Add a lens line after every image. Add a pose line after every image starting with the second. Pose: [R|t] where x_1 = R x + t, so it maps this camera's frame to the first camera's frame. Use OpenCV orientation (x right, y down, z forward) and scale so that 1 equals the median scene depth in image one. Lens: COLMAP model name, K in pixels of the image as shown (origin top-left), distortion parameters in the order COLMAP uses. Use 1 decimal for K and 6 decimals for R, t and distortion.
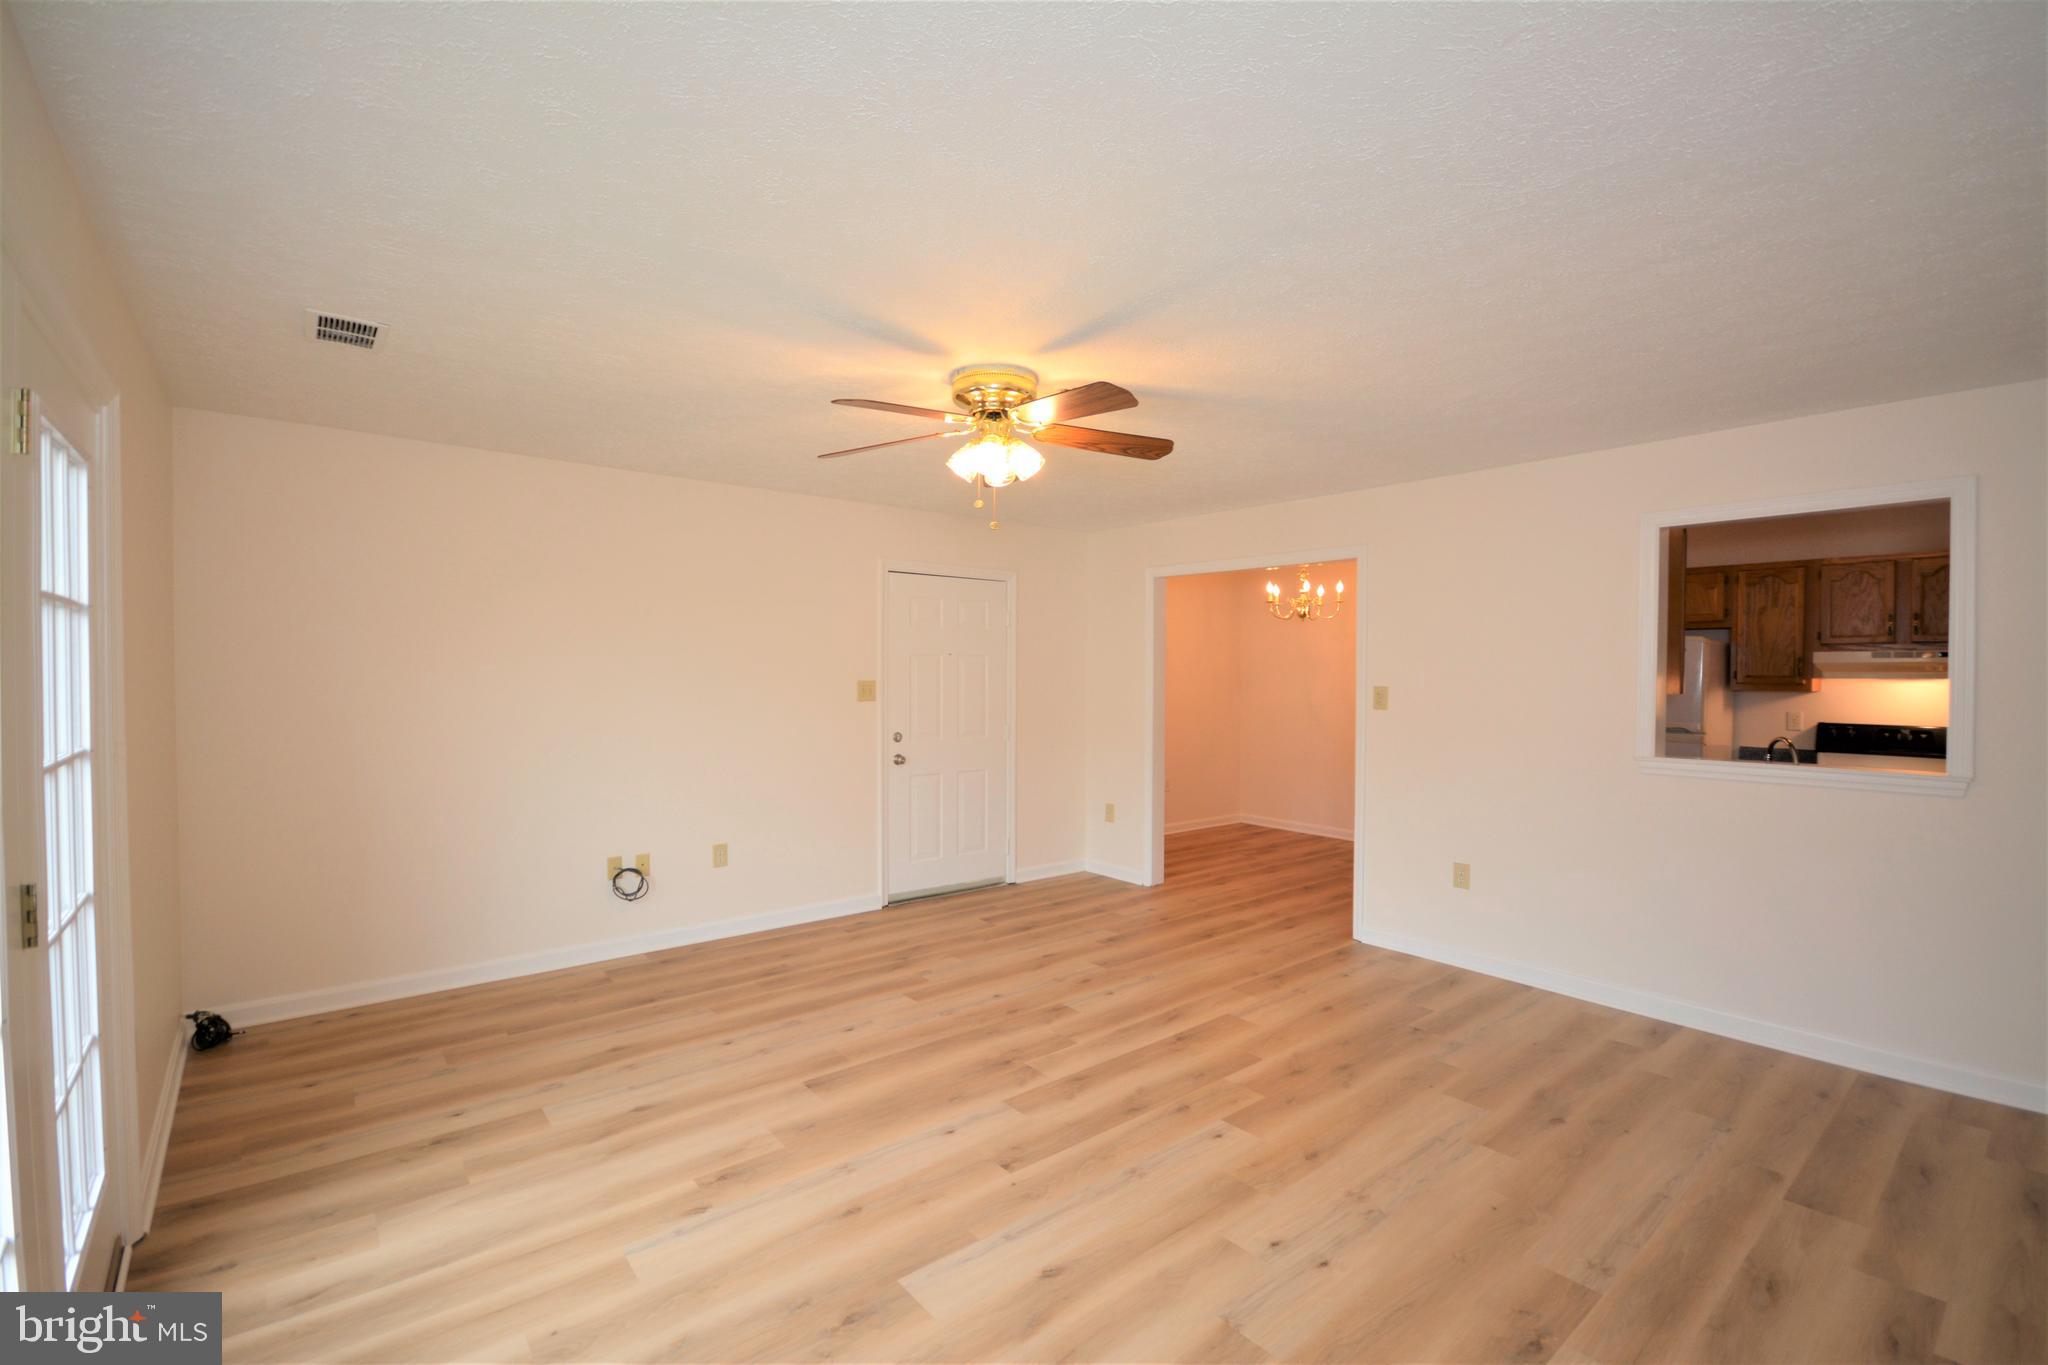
lens RADIAL K [[910.1, 0, 1021.8], [0, 910.1, 683.0], [0, 0, 1]] dist [0.000266, 0.000042]
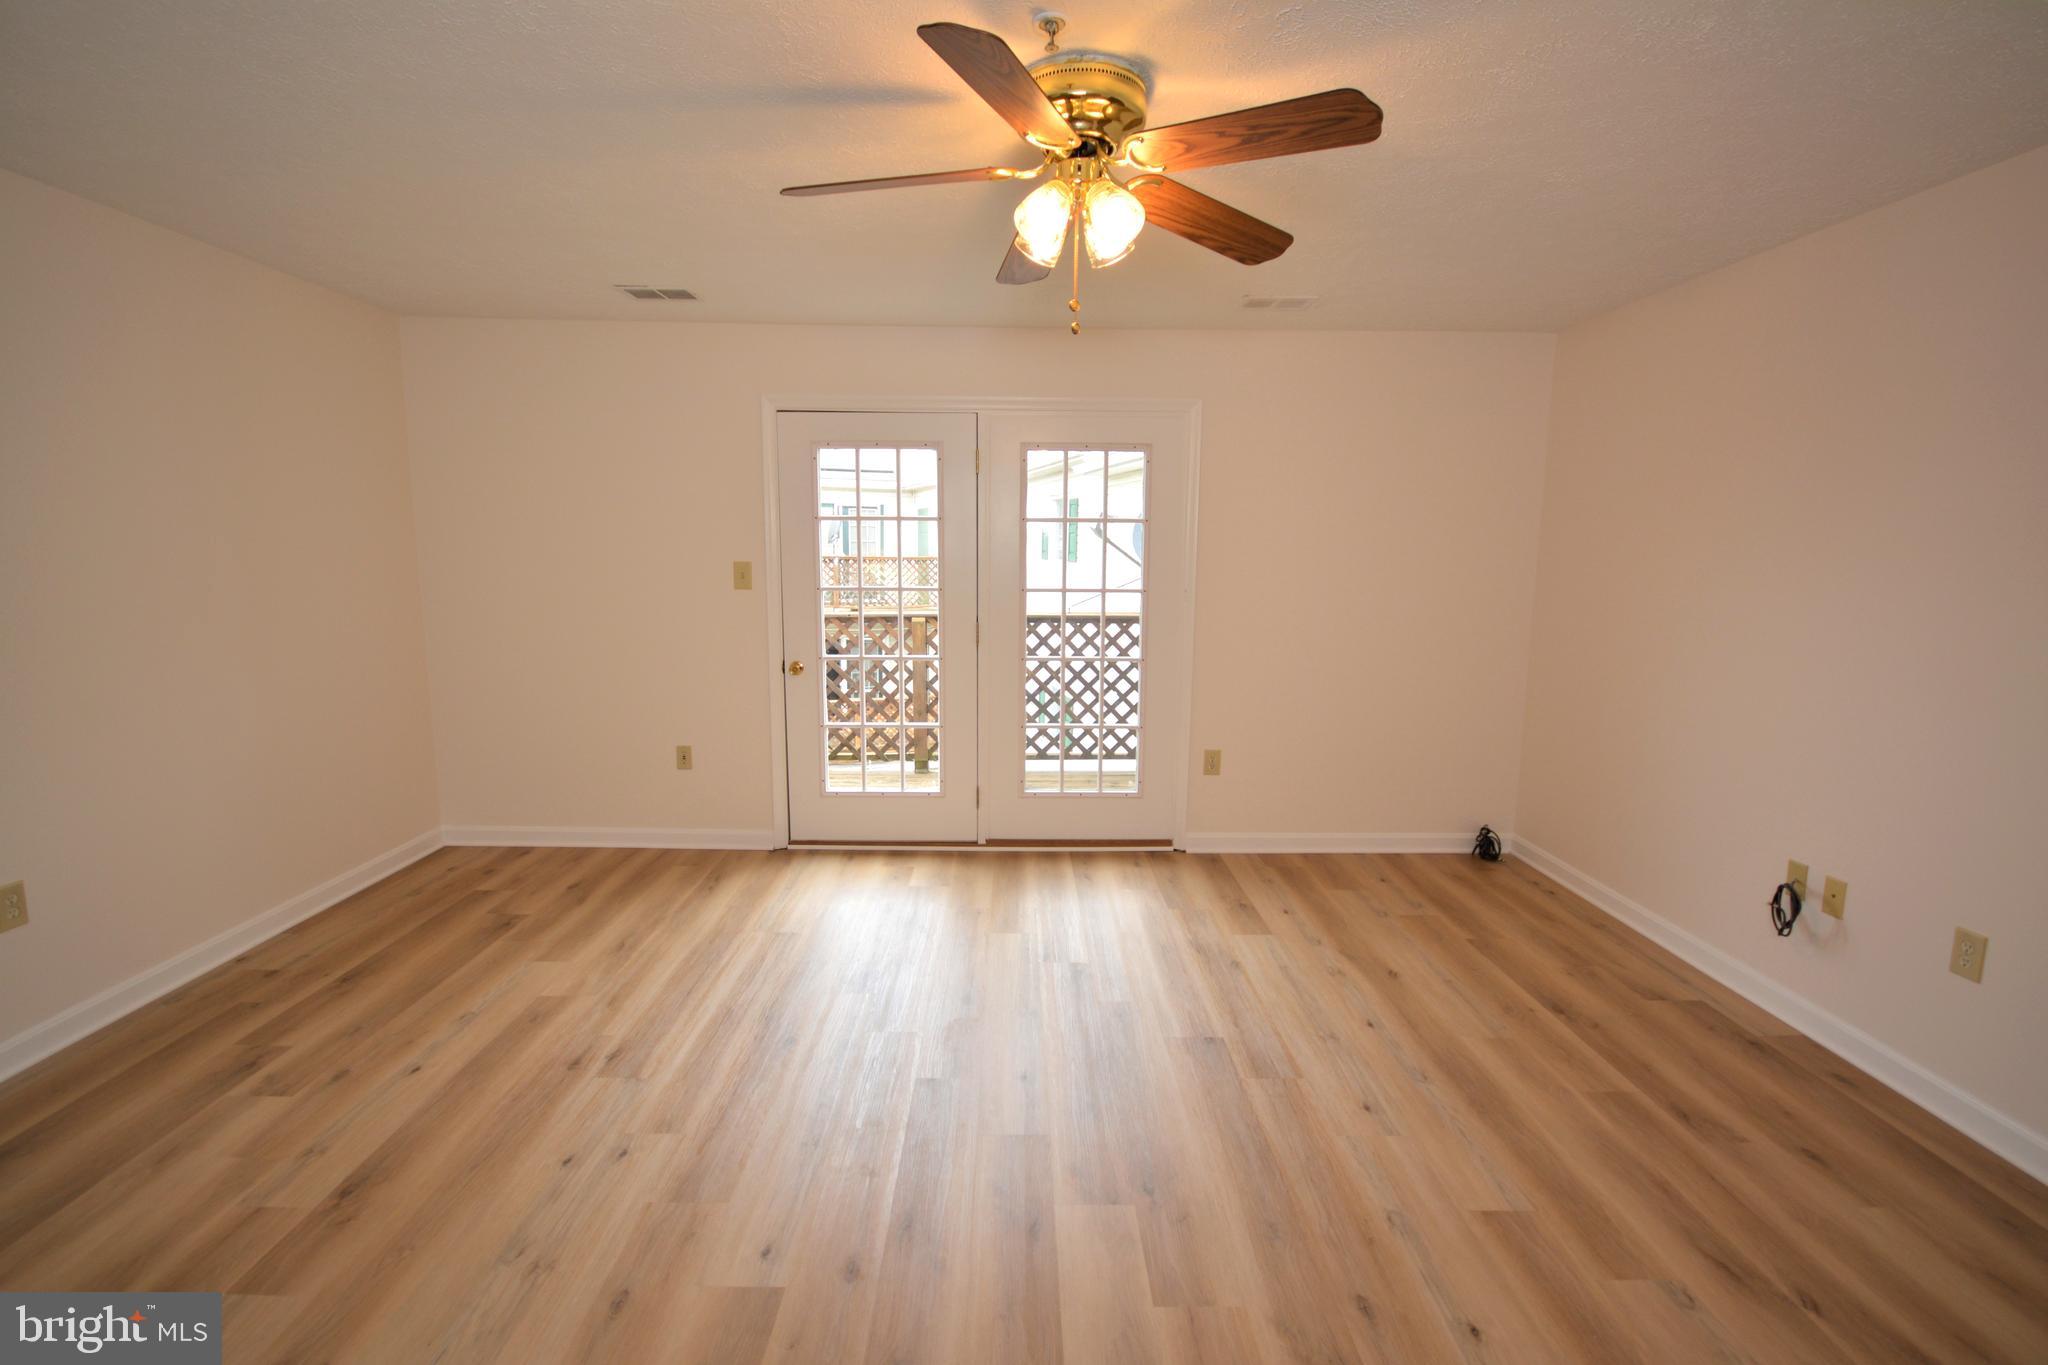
lens RADIAL K [[910.1, 0, 1022.9], [0, 910.1, 682.5], [0, 0, 1]] dist [0.000266, 0.000042]
pose [[-0.632068, 0.094461, -0.769134, 0.601393], [-0.025432, 0.989479, 0.142422, -0.012315], [0.774495, 0.109581, -0.623016, 1.600258]]
